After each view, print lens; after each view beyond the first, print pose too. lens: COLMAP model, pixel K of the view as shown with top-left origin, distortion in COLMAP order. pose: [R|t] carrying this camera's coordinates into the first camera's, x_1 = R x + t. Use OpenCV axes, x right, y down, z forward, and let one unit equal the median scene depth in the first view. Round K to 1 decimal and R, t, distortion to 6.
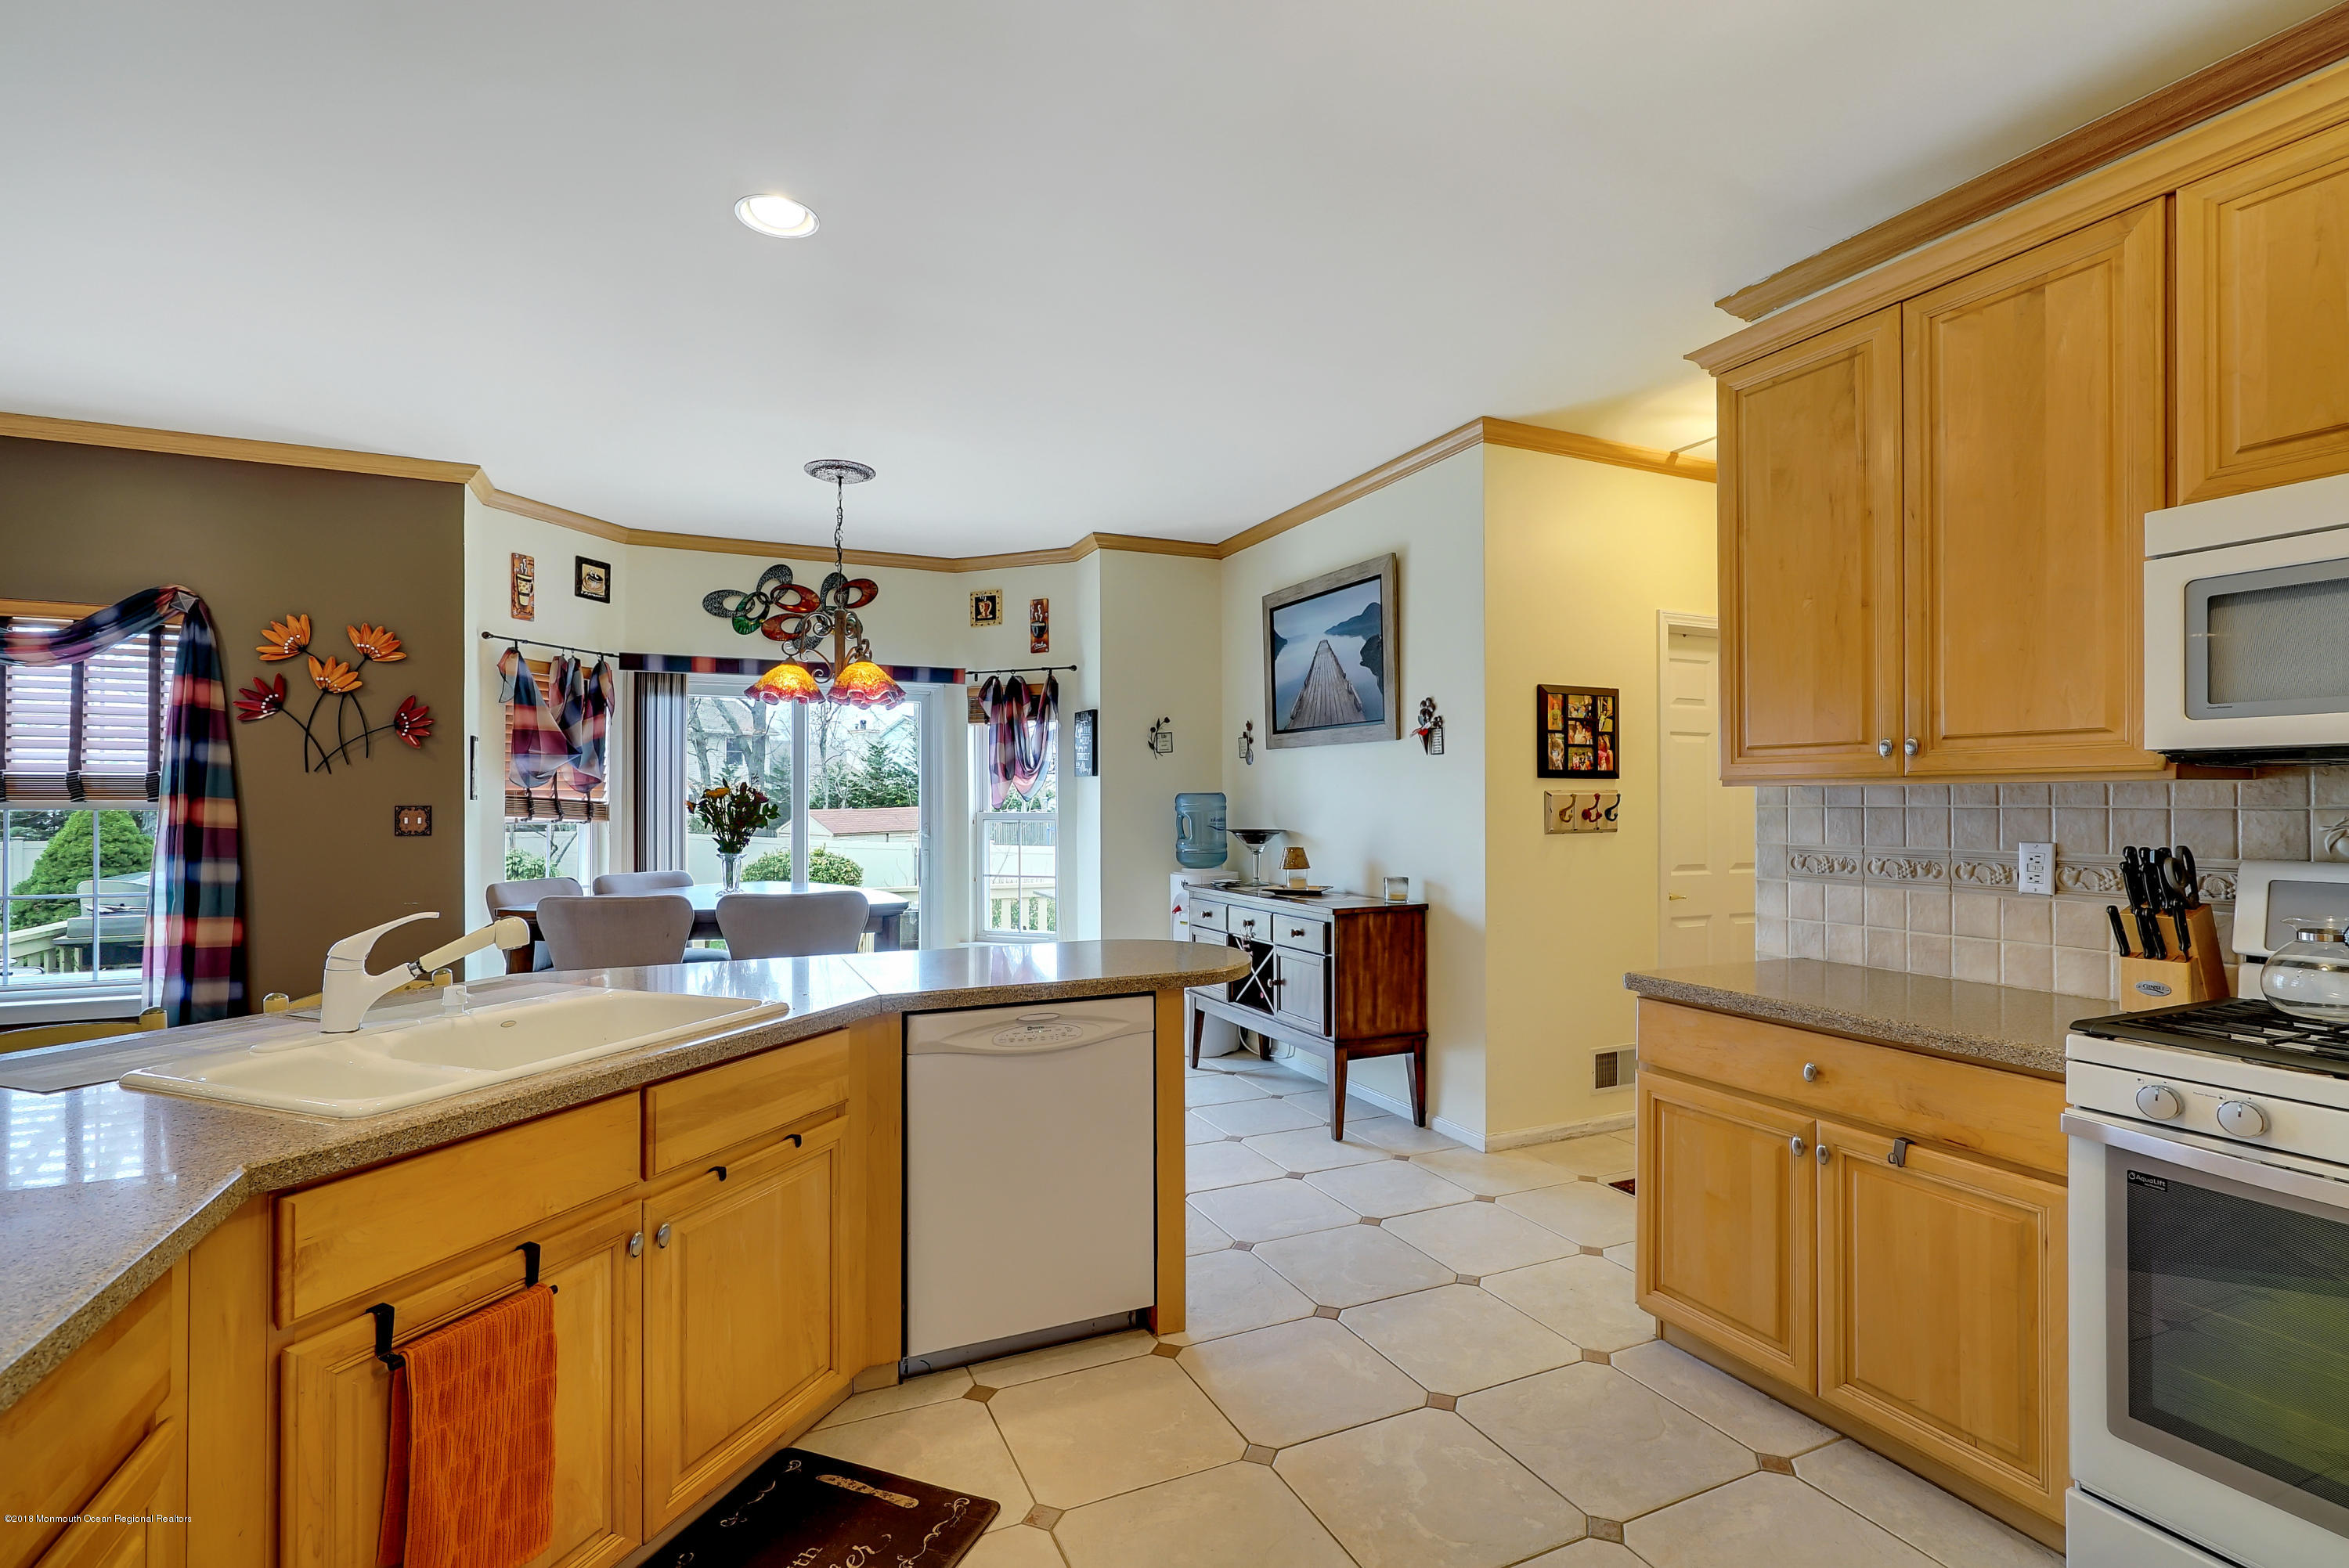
lens RADIAL K [[1068.7, 0, 1175.2], [0, 1068.7, 796.7], [0, 0, 1]] dist [0.001315, 0.000153]
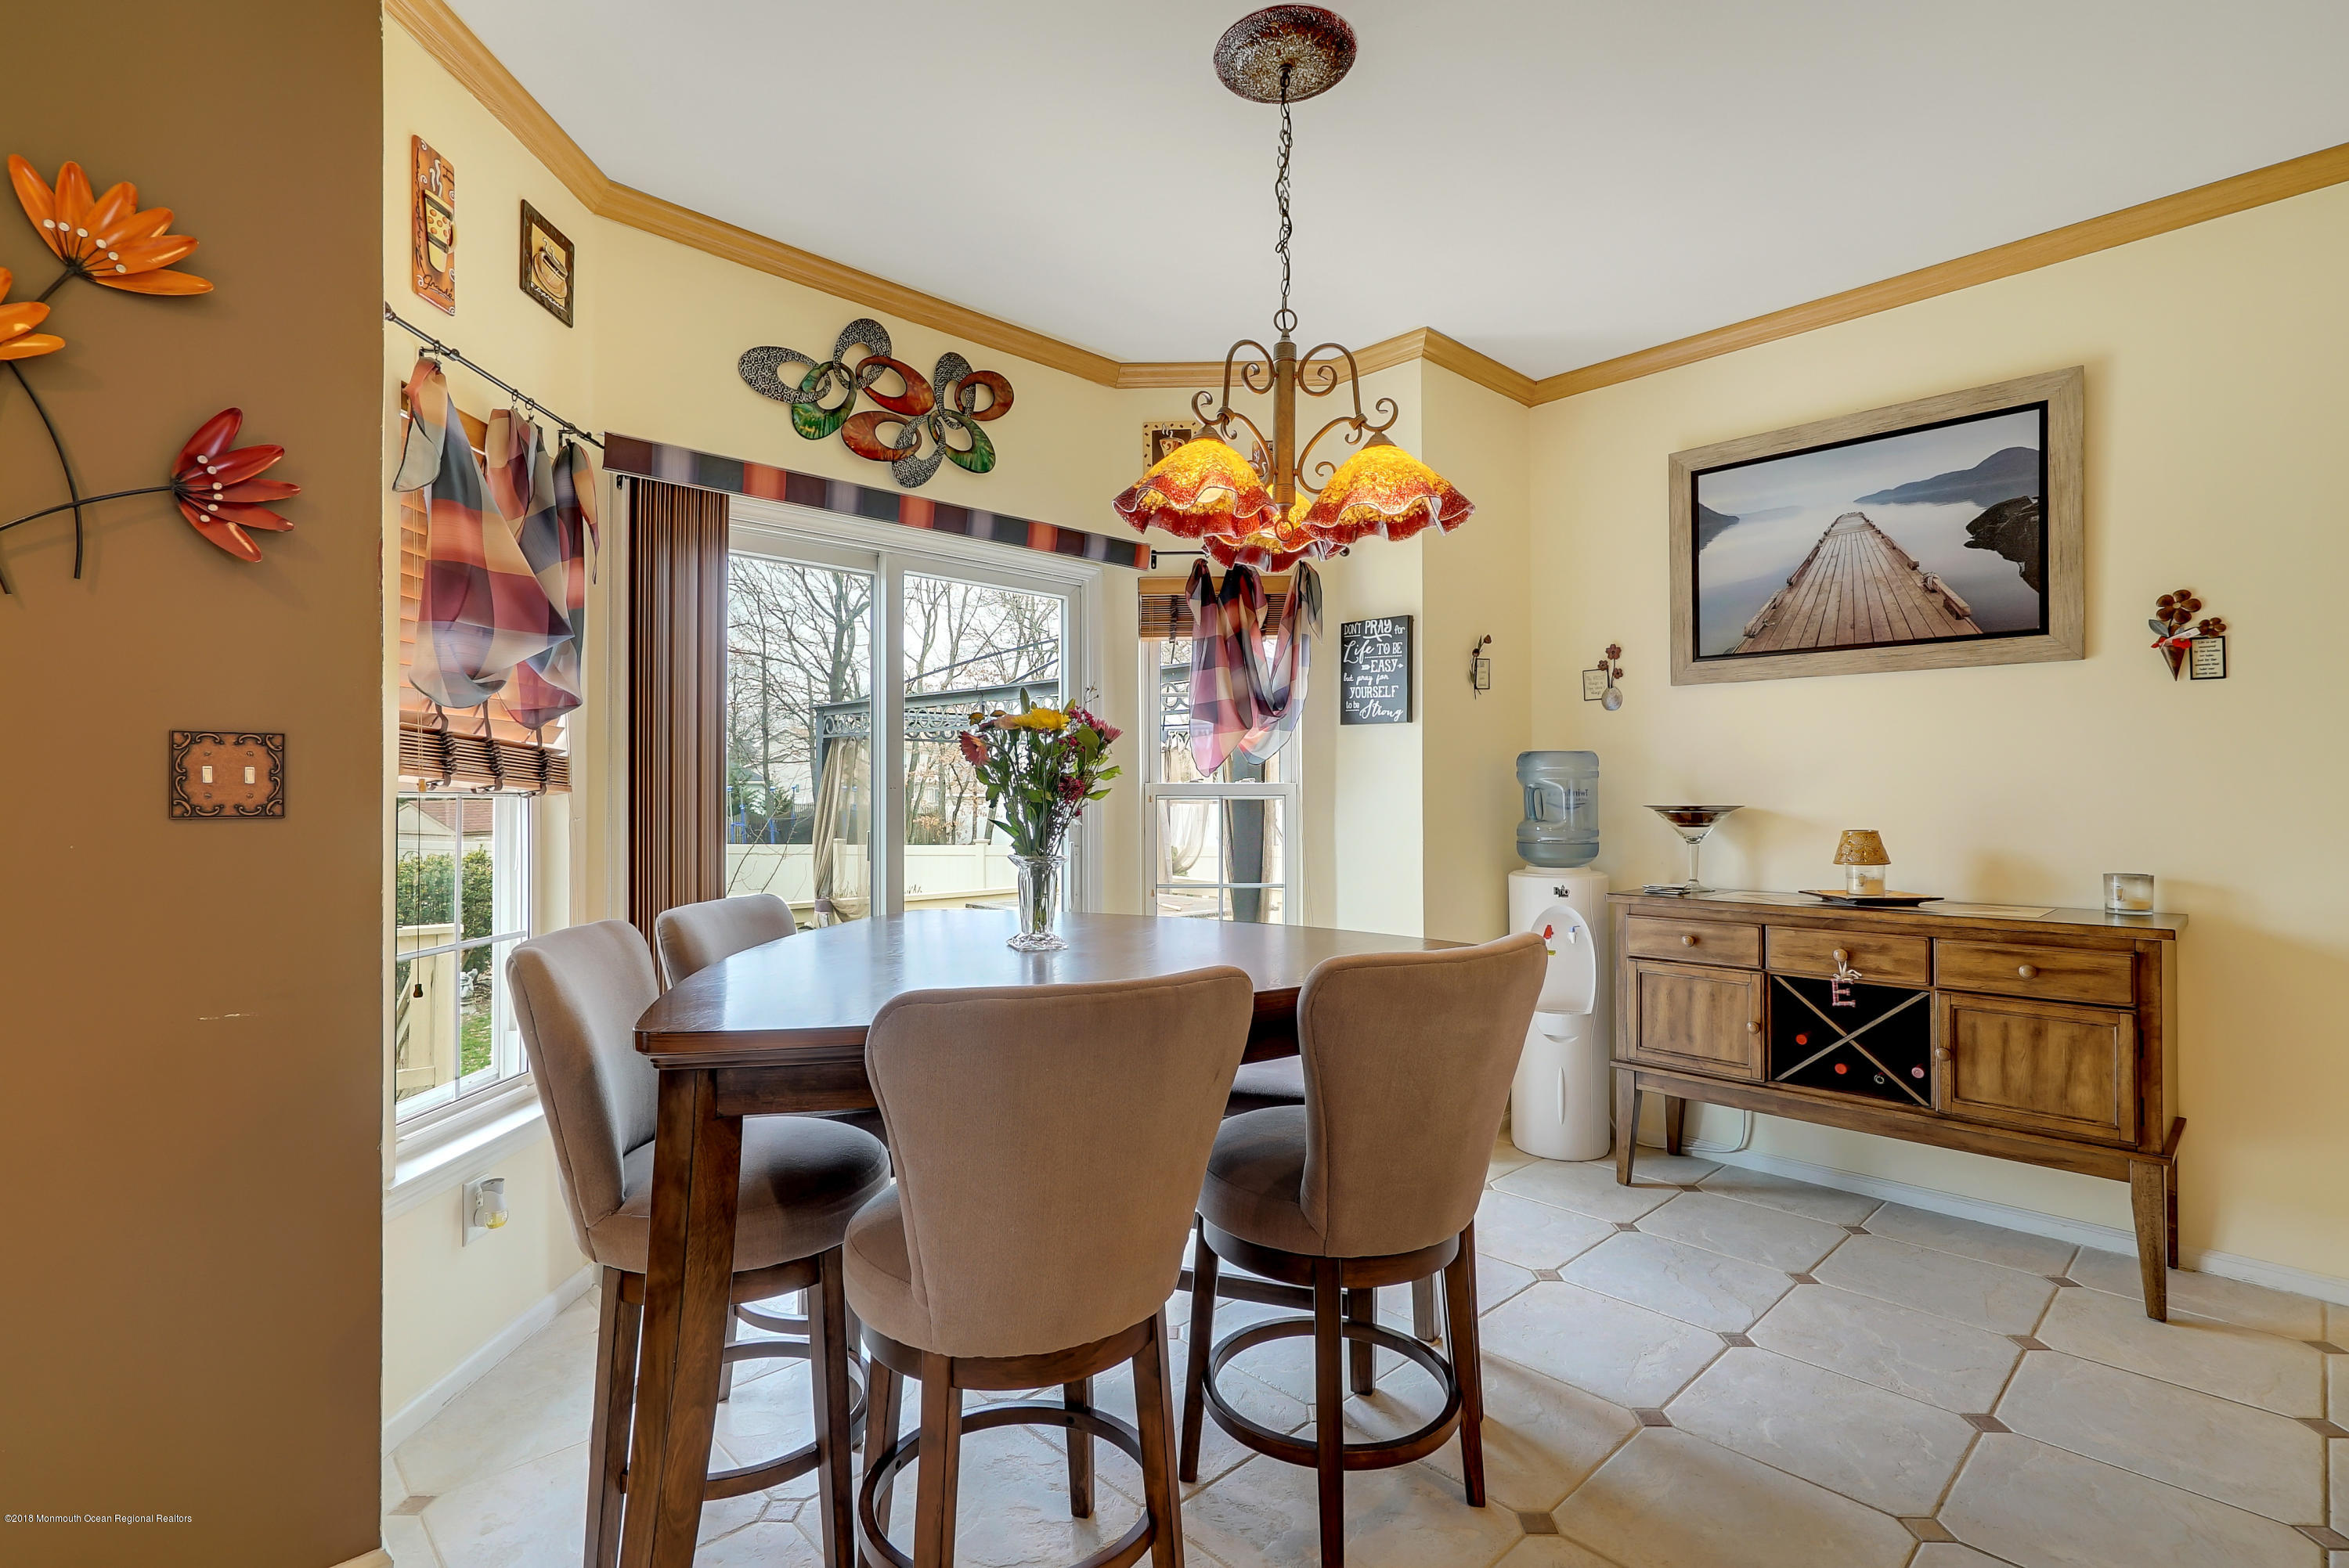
lens RADIAL K [[1106.3, 0, 1172.6], [0, 1106.3, 789.7], [0, 0, 1]] dist [0.000102, 0.000251]
pose [[0.946724, 0.001411, 0.322042, -0.441011], [-0.000988, 0.999998, -0.001478, 0.022274], [-0.322044, 0.001081, 0.946724, 0.462709]]
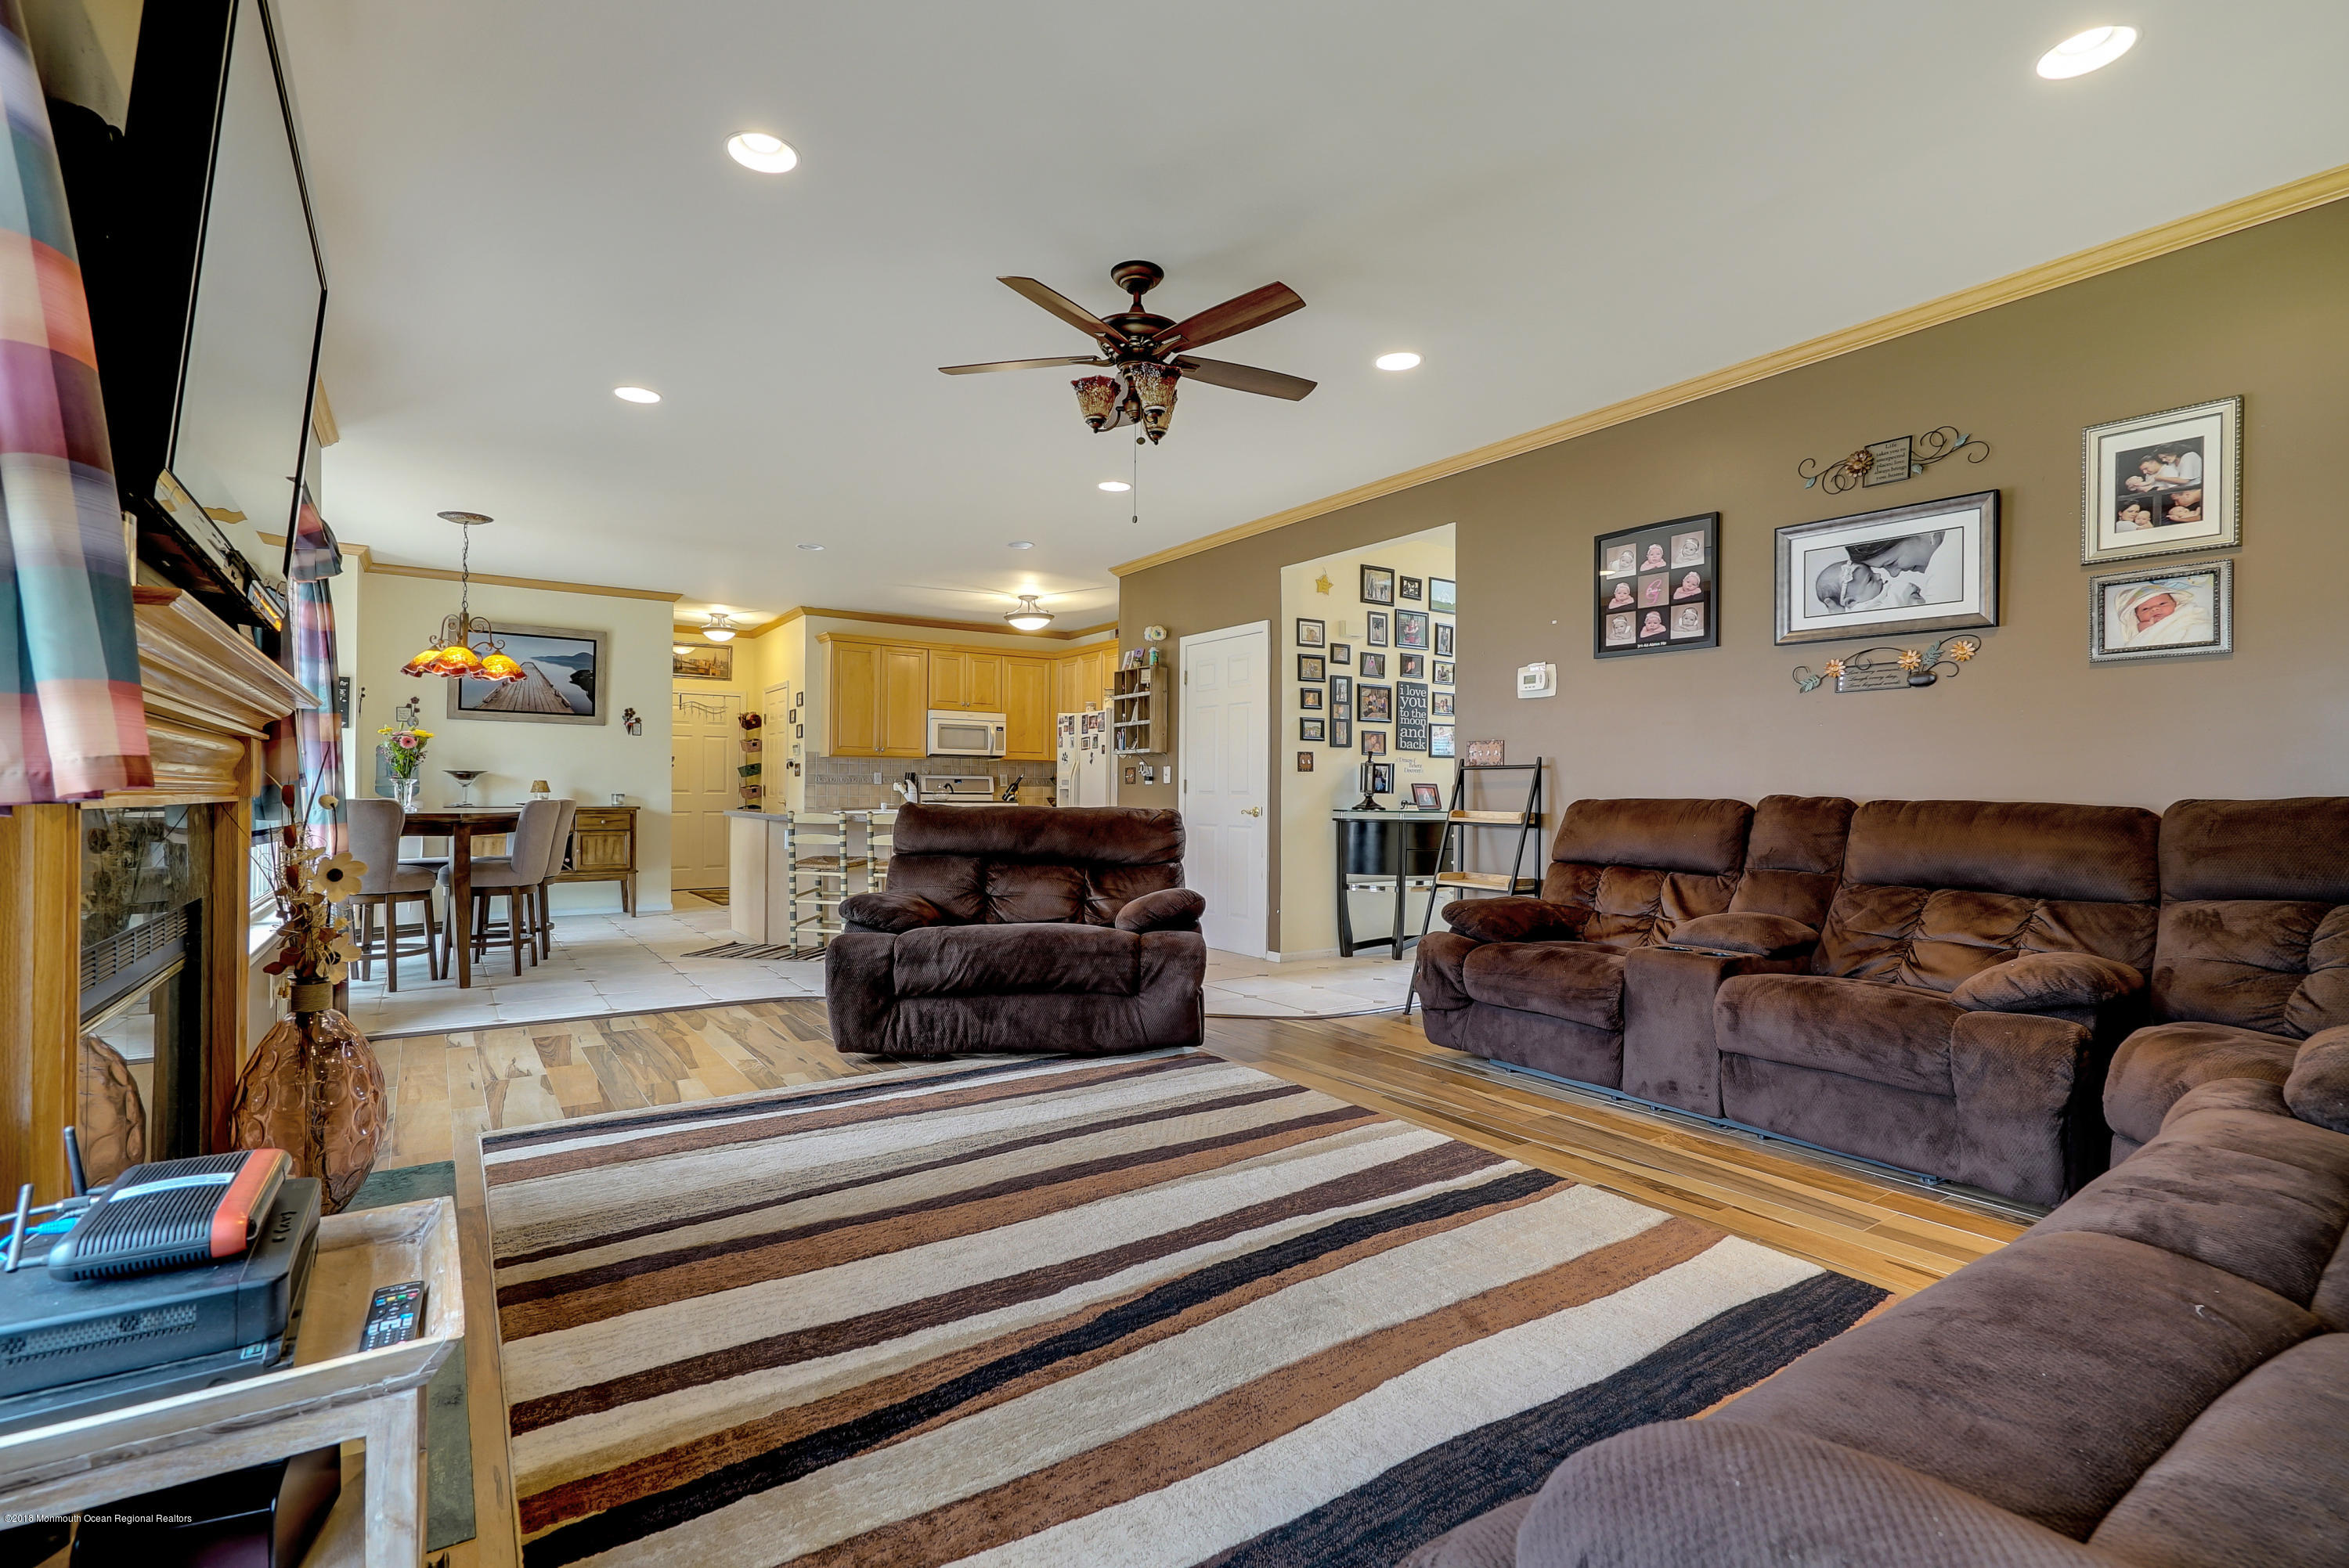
lens RADIAL K [[1068.7, 0, 1175.2], [0, 1068.7, 796.7], [0, 0, 1]] dist [0.001315, 0.000153]
pose [[-0.177613, 0.007463, 0.984072, -1.636980], [-0.003742, 0.999959, -0.008259, 0.076970], [-0.984093, -0.005149, -0.177578, 0.259757]]
